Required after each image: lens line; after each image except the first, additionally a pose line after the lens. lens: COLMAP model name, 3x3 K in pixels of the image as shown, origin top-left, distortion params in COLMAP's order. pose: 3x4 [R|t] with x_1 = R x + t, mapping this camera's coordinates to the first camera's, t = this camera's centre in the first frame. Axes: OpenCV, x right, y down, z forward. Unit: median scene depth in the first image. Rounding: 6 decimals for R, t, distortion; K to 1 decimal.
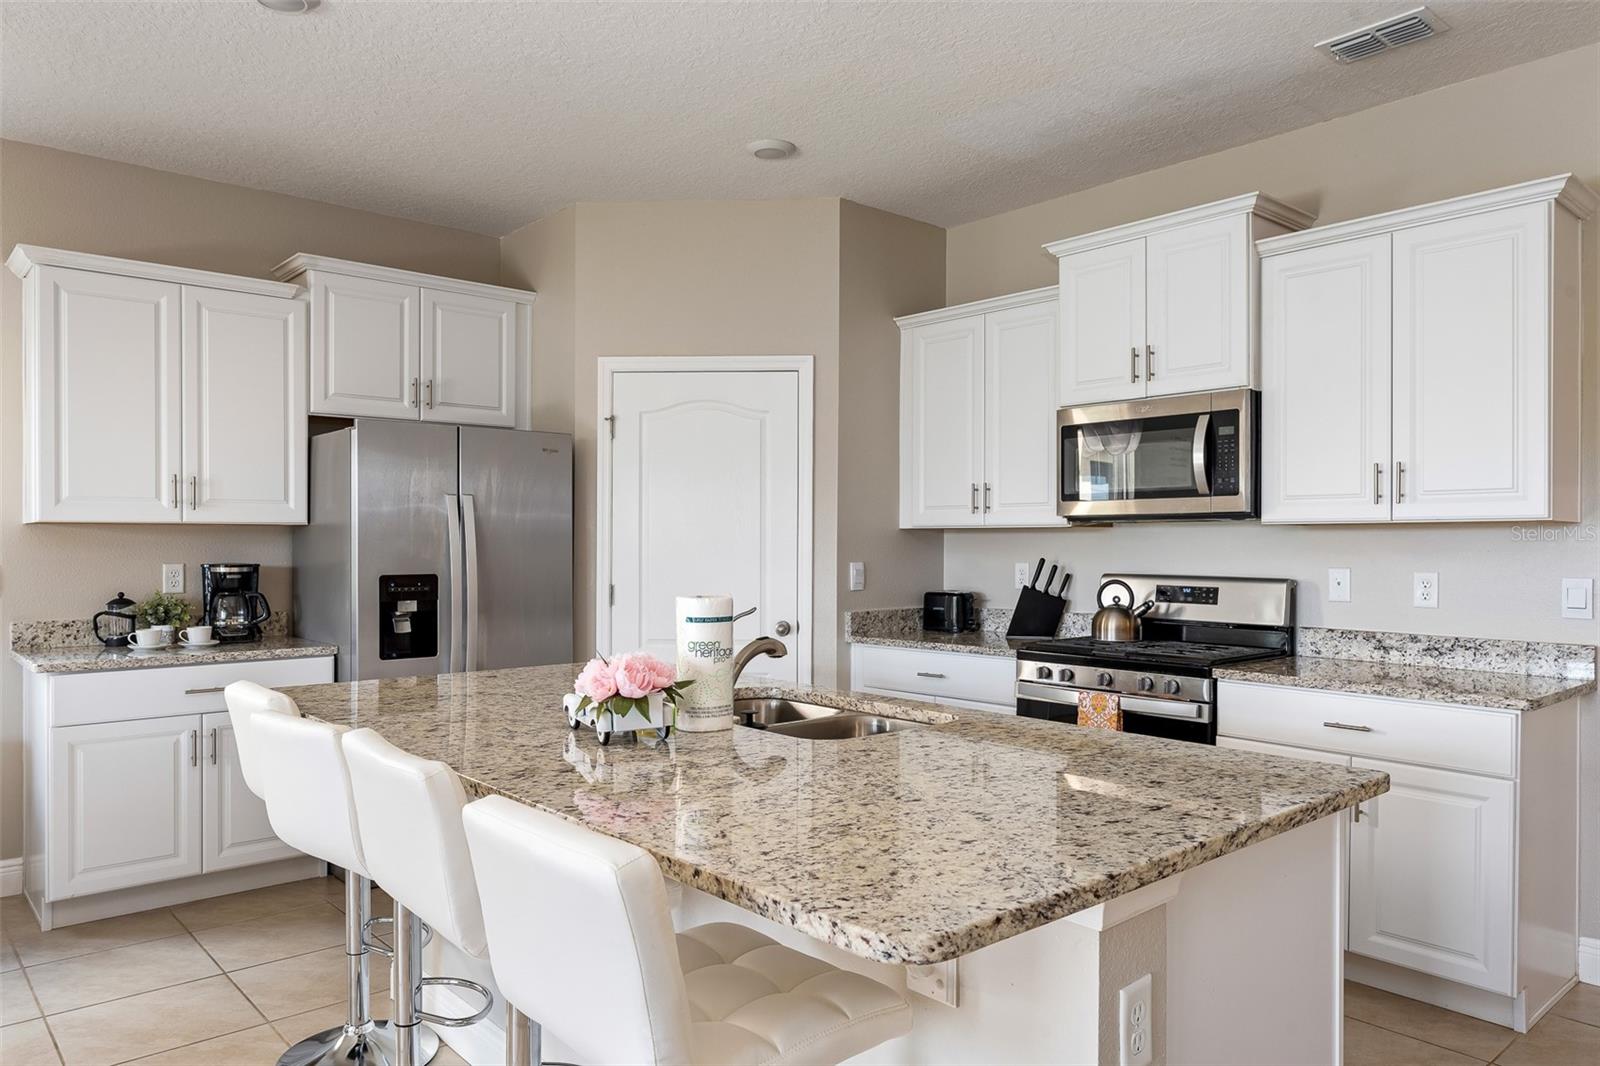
lens RADIAL K [[1106.7, 0, 795.2], [0, 1106.7, 545.8], [0, 0, 1]] dist [-0.009013, 0.003058]
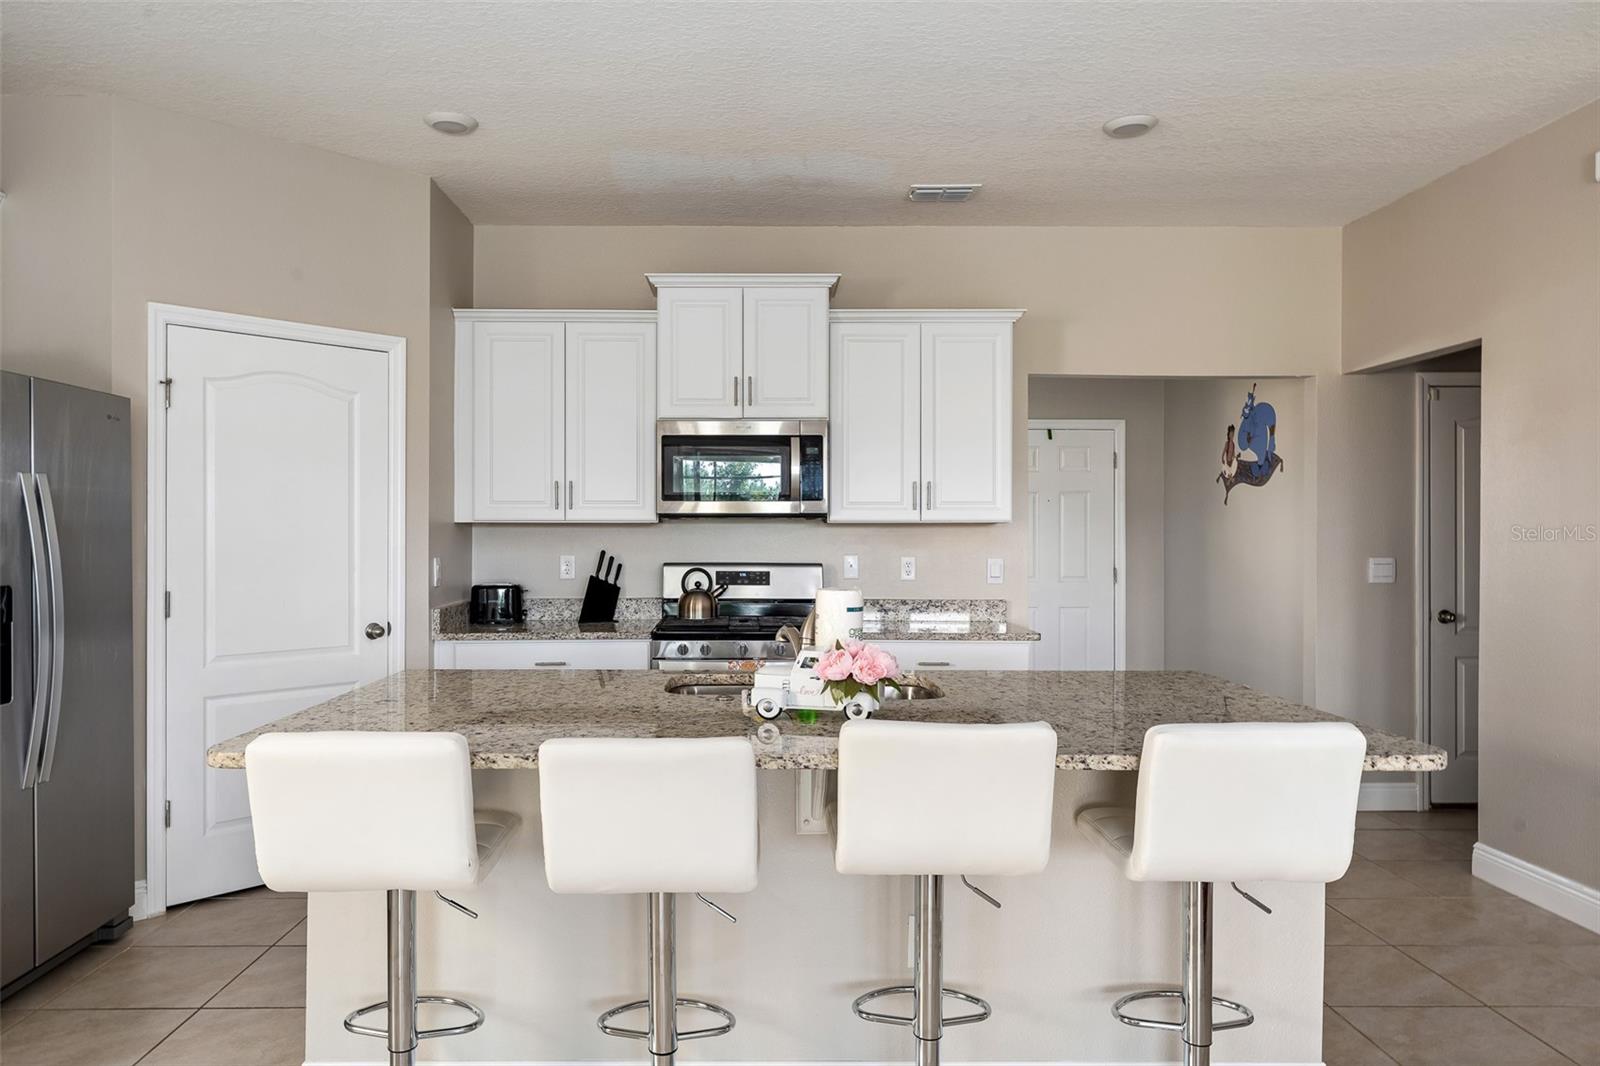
lens RADIAL K [[1106.7, 0, 787.5], [0, 1106.7, 529.8], [0, 0, 1]] dist [-0.009013, 0.003058]
pose [[0.629212, -0.000117, 0.777234, -0.574969], [0.002244, 0.999996, -0.001666, -0.007777], [-0.777230, 0.002793, 0.629210, 0.178384]]
